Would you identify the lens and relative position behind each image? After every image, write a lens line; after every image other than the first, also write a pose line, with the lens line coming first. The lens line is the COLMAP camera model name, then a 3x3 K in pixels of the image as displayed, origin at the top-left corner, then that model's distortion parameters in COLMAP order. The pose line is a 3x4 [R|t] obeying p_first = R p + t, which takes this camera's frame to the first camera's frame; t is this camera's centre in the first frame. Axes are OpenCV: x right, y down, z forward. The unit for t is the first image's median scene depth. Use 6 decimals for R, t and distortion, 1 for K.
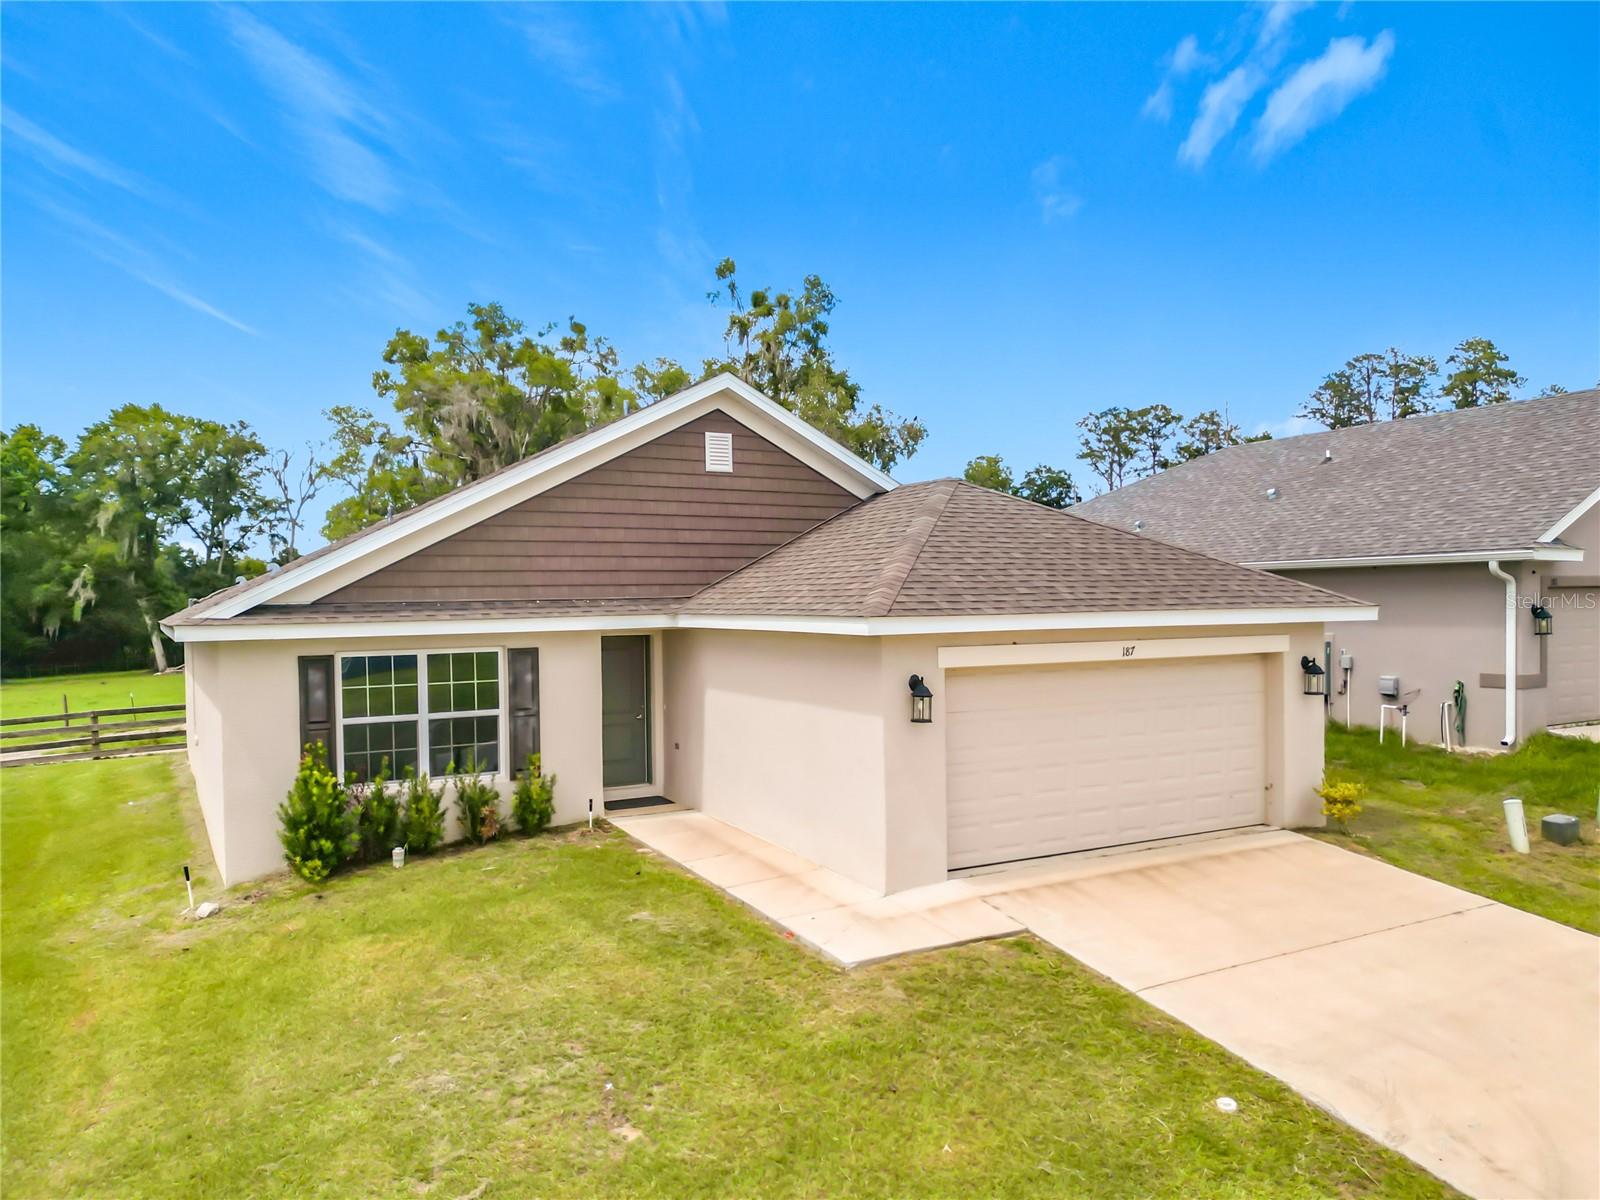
lens RADIAL K [[1133.2, 0, 802.0], [0, 1133.2, 653.2], [0, 0, 1]] dist [0.072509, -0.062311]
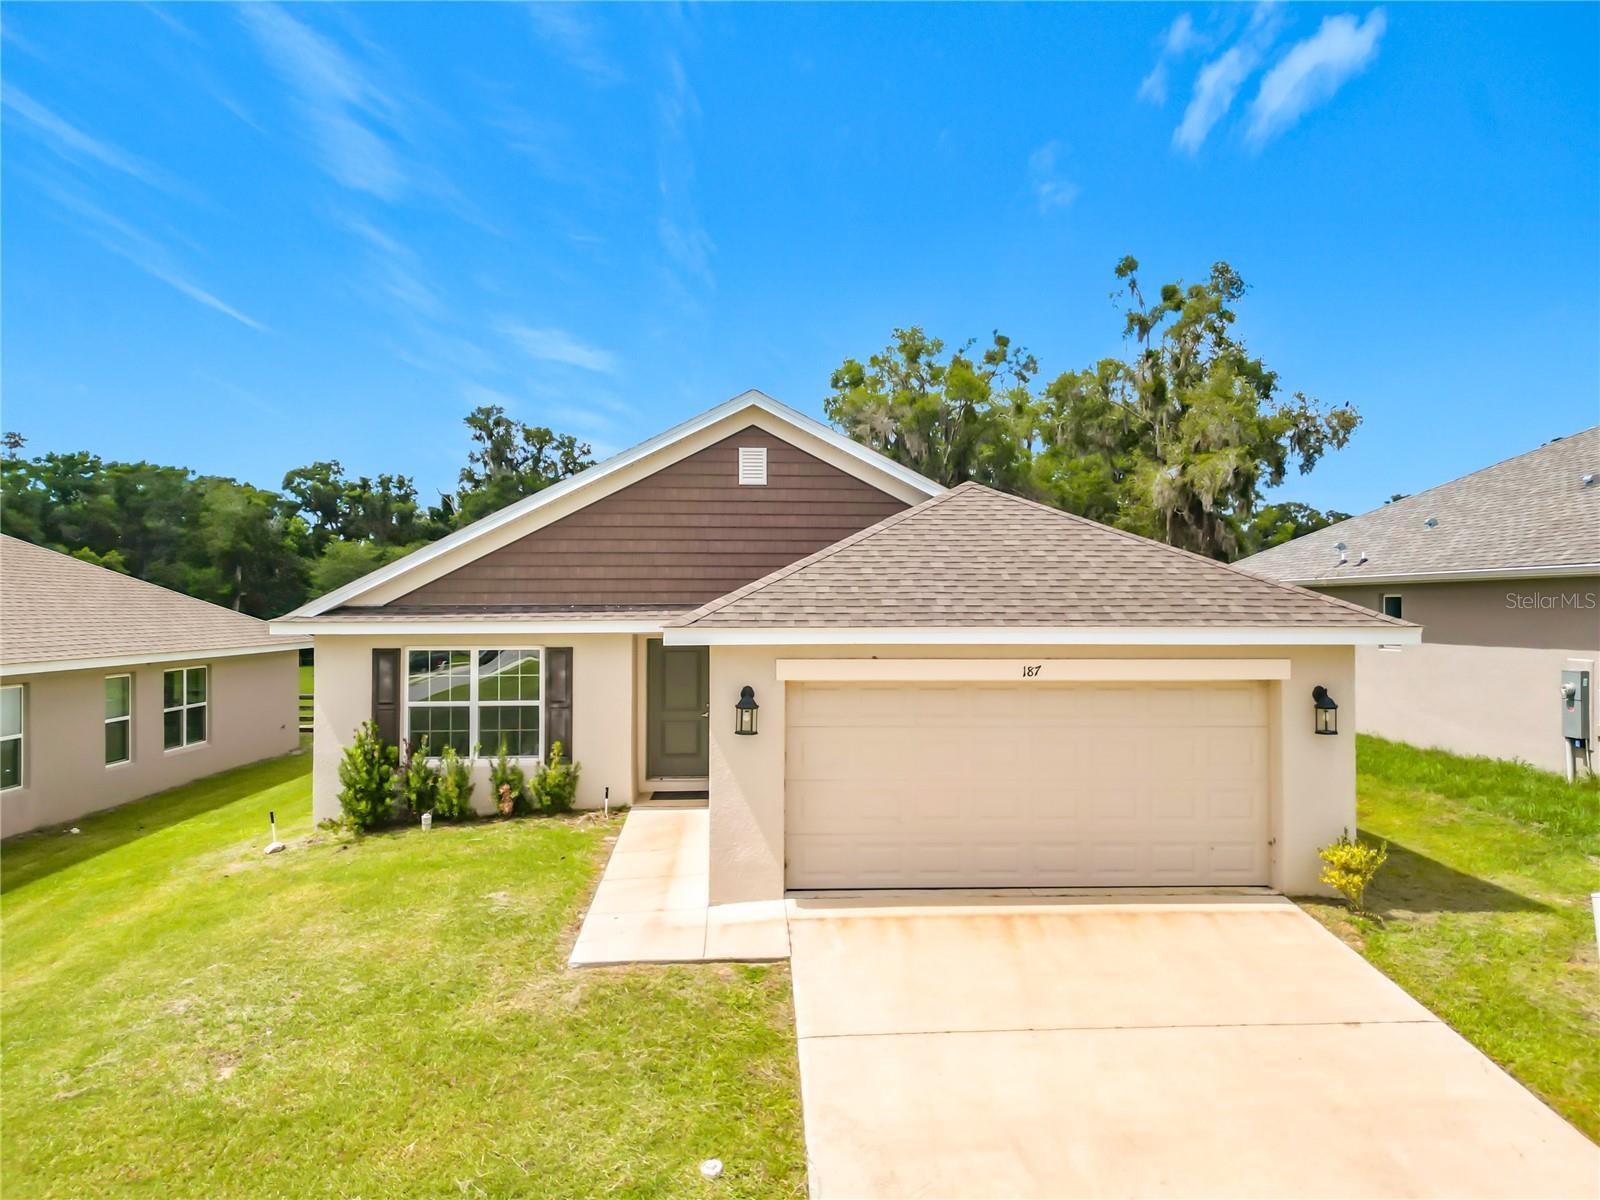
lens RADIAL K [[1112.0, 0, 800.0], [0, 1112.0, 600.0], [0, 0, 1]] dist [0.062814, -0.050582]
pose [[0.900075, 0.011763, -0.435577, 0.451515], [-0.032421, 0.998673, -0.040024, -0.014863], [0.434528, 0.050147, 0.899261, 0.108746]]
